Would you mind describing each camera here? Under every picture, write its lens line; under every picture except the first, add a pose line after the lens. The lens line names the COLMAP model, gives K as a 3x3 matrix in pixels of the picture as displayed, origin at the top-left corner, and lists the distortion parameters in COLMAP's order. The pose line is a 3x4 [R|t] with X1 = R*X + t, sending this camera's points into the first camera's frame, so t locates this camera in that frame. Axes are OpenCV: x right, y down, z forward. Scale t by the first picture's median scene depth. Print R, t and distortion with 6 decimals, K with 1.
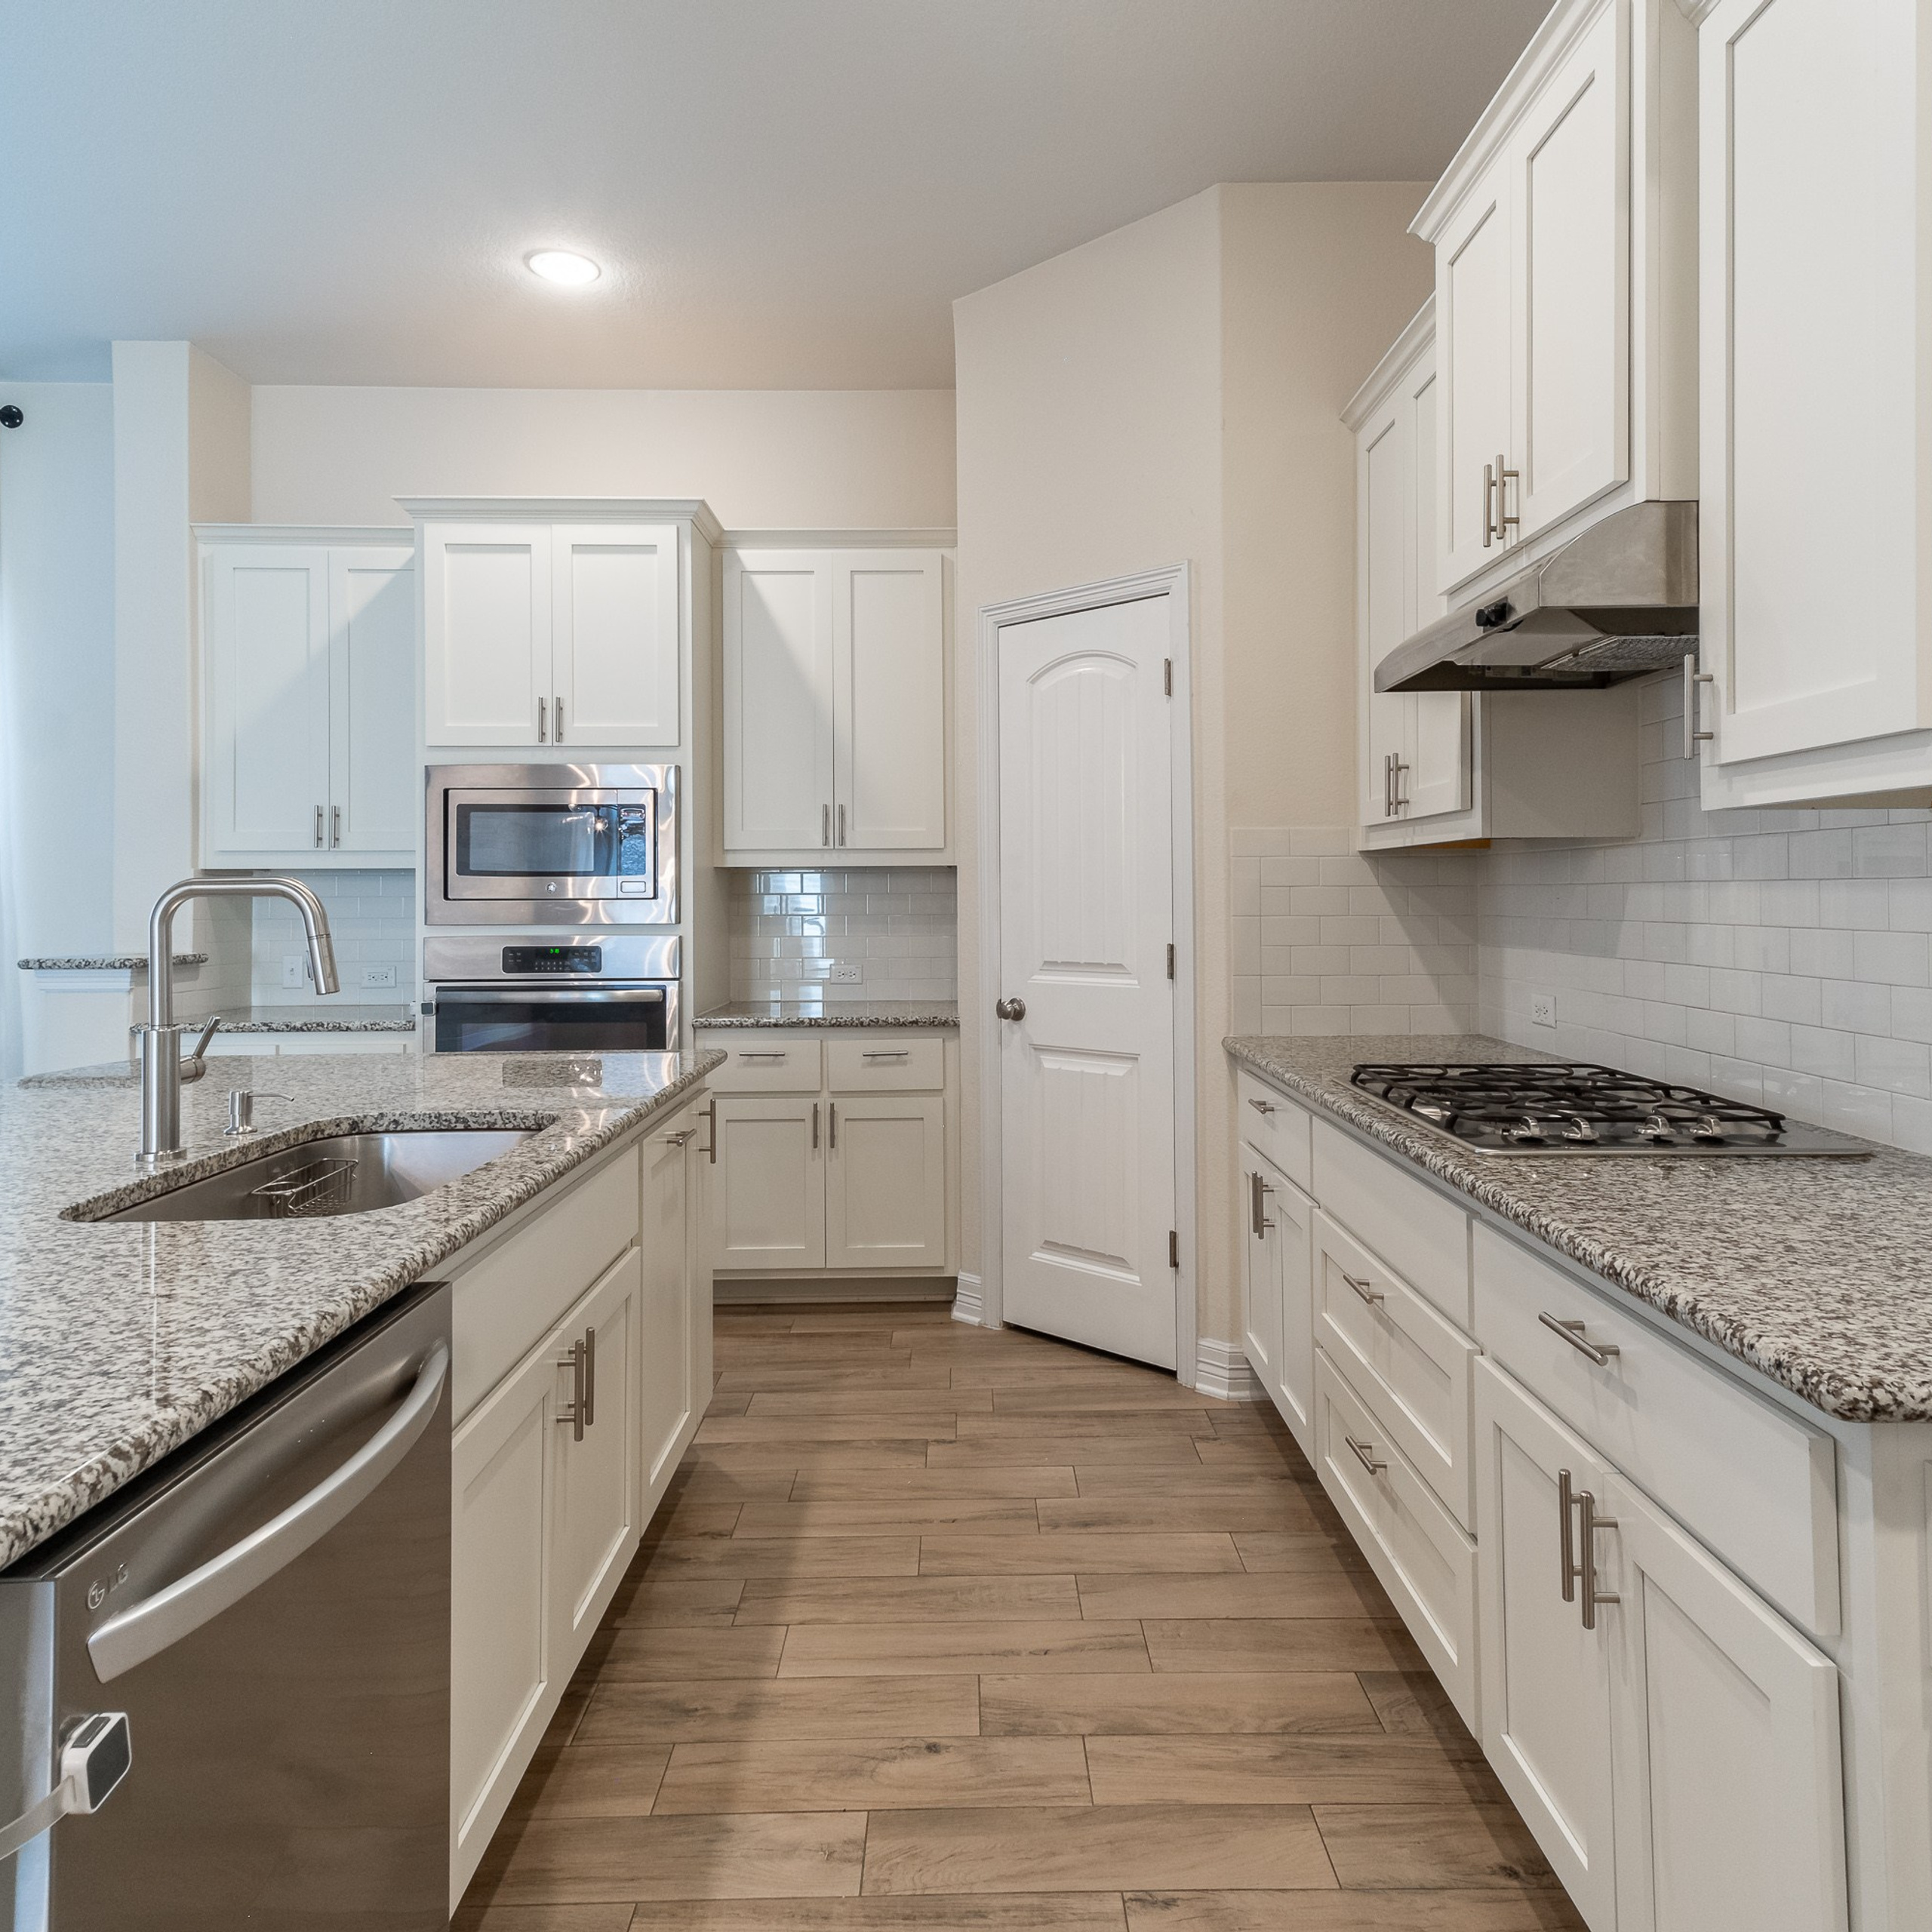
lens RADIAL K [[1301.6, 0, 974.5], [0, 1301.6, 887.8], [0, 0, 1]] dist [0.001275, 0.002621]
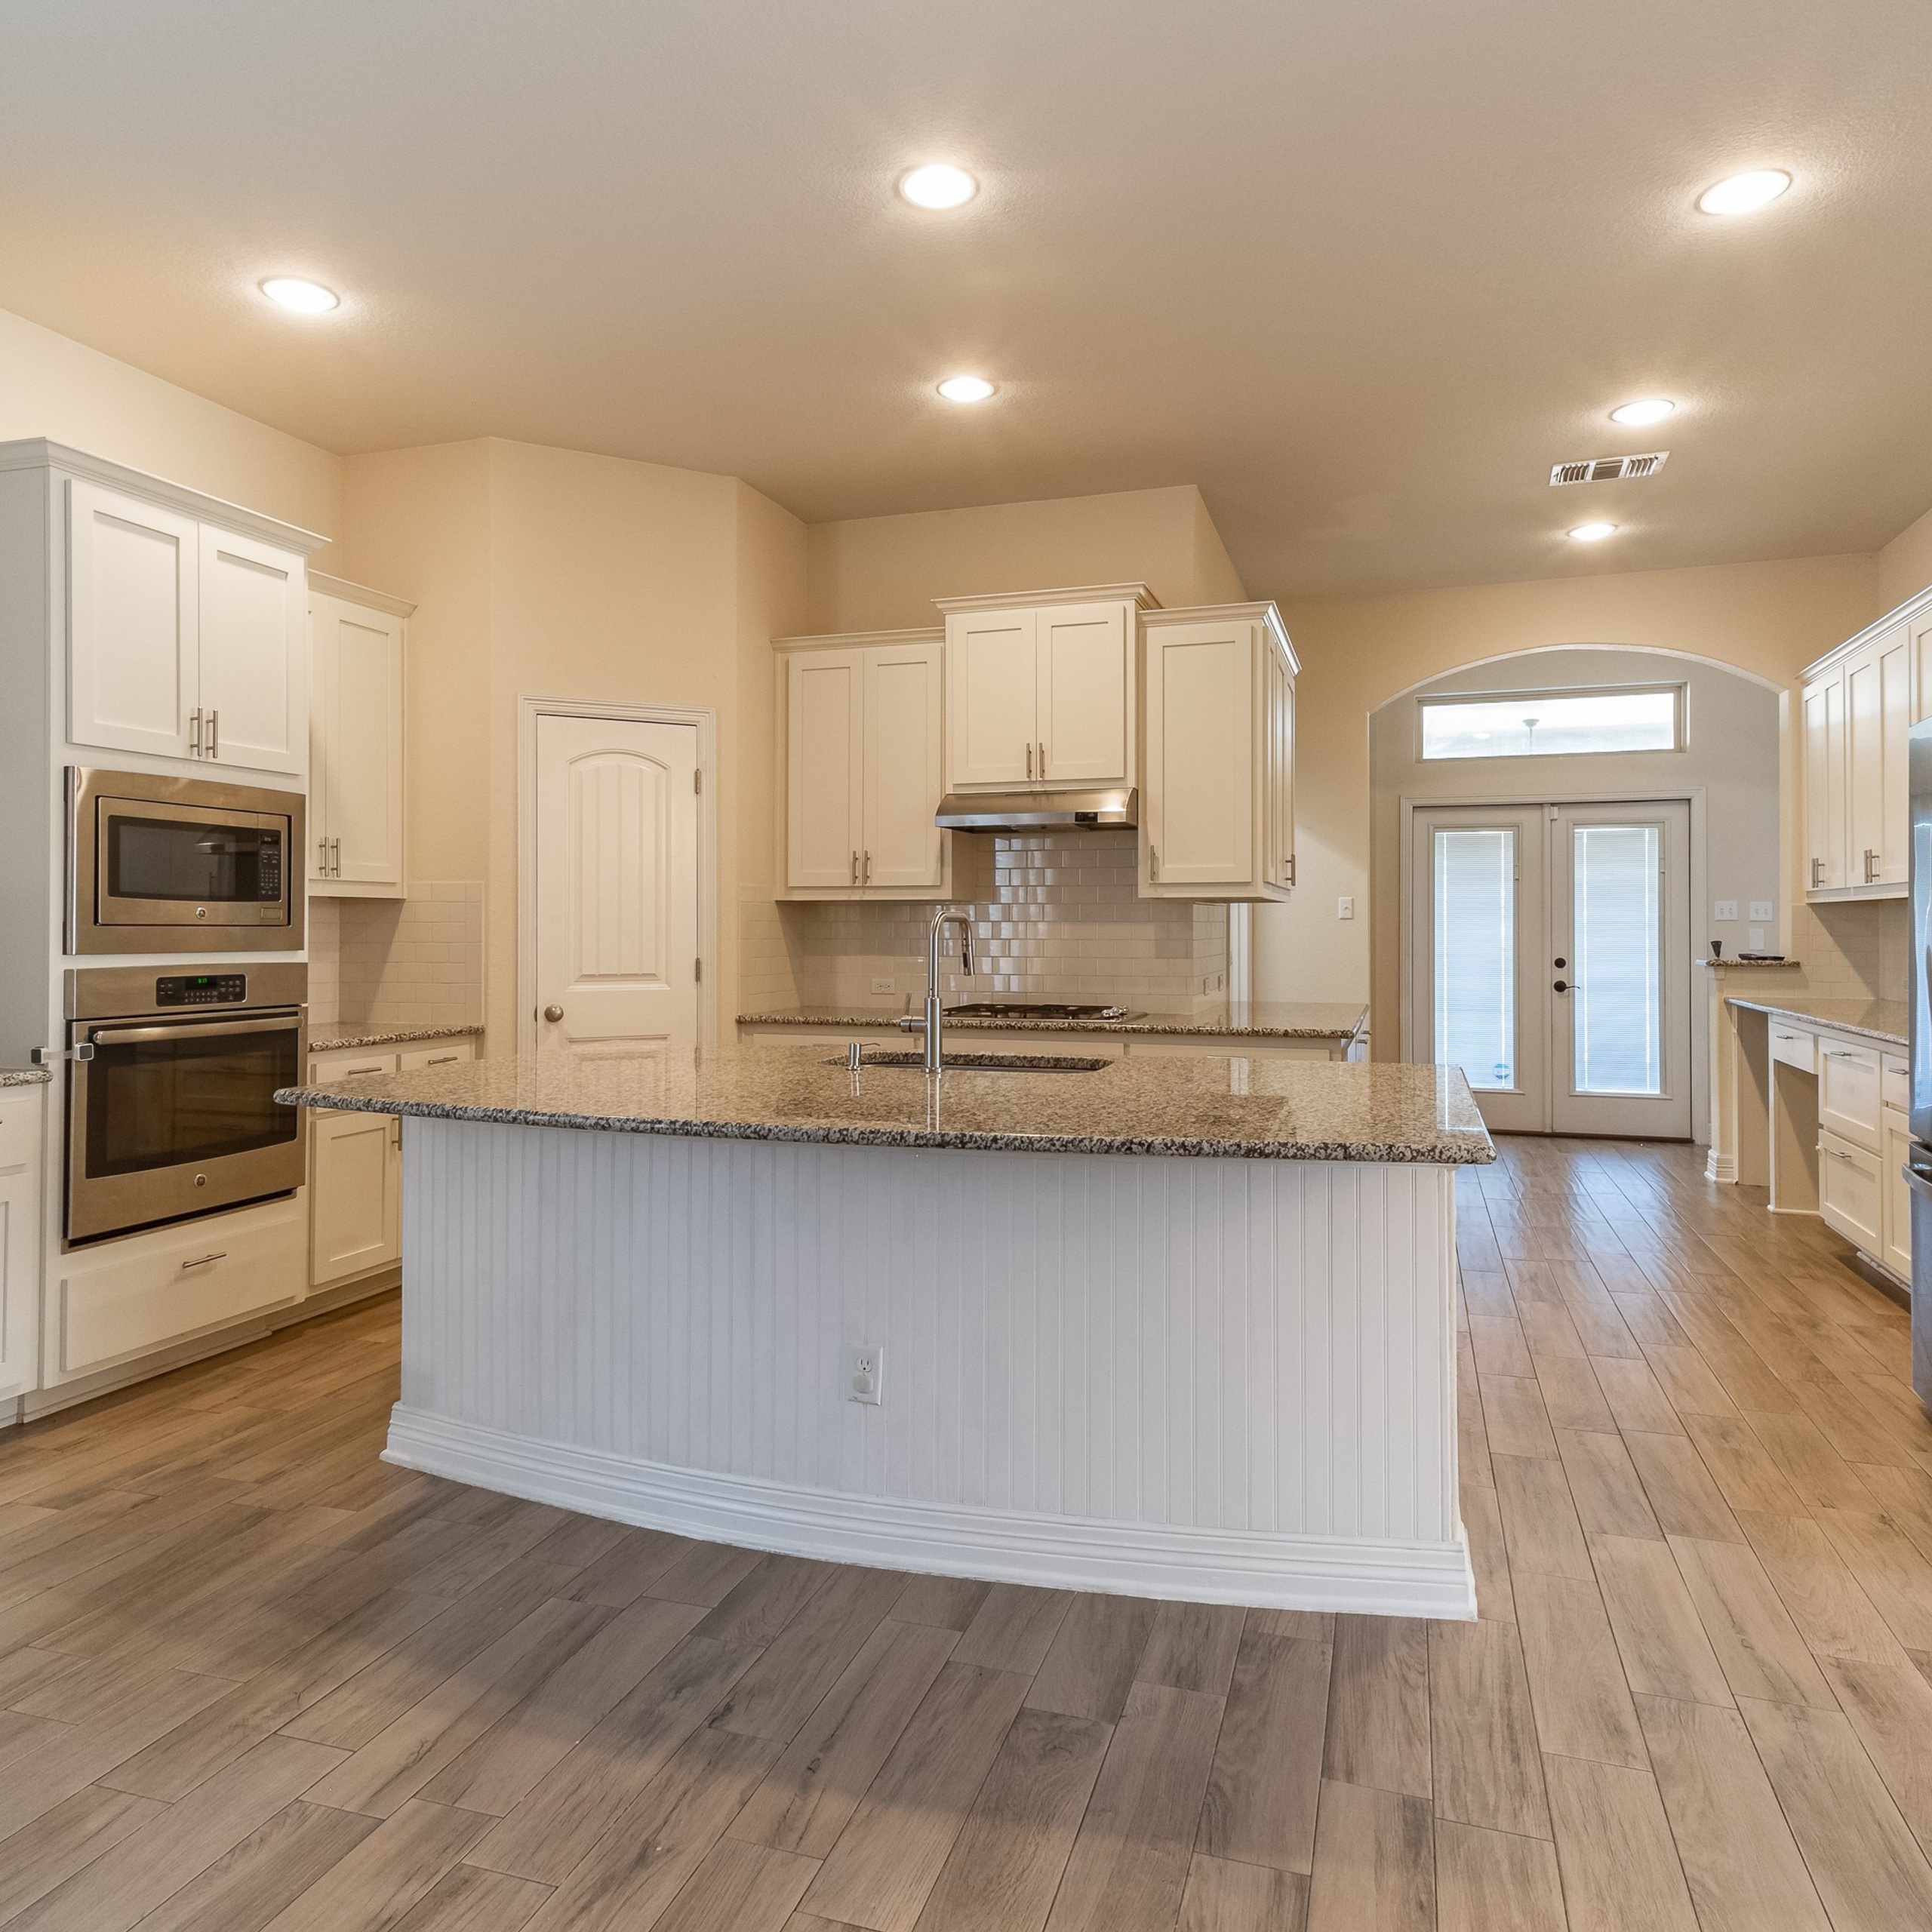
lens RADIAL K [[1377.4, 0, 966.3], [0, 1377.4, 916.7], [0, 0, 1]] dist [0.001248, 0.000852]
pose [[0.328505, 0.013297, 0.944409, -1.113447], [-0.008450, 0.999902, -0.011138, 0.009214], [-0.944464, -0.004322, 0.328585, 0.160176]]
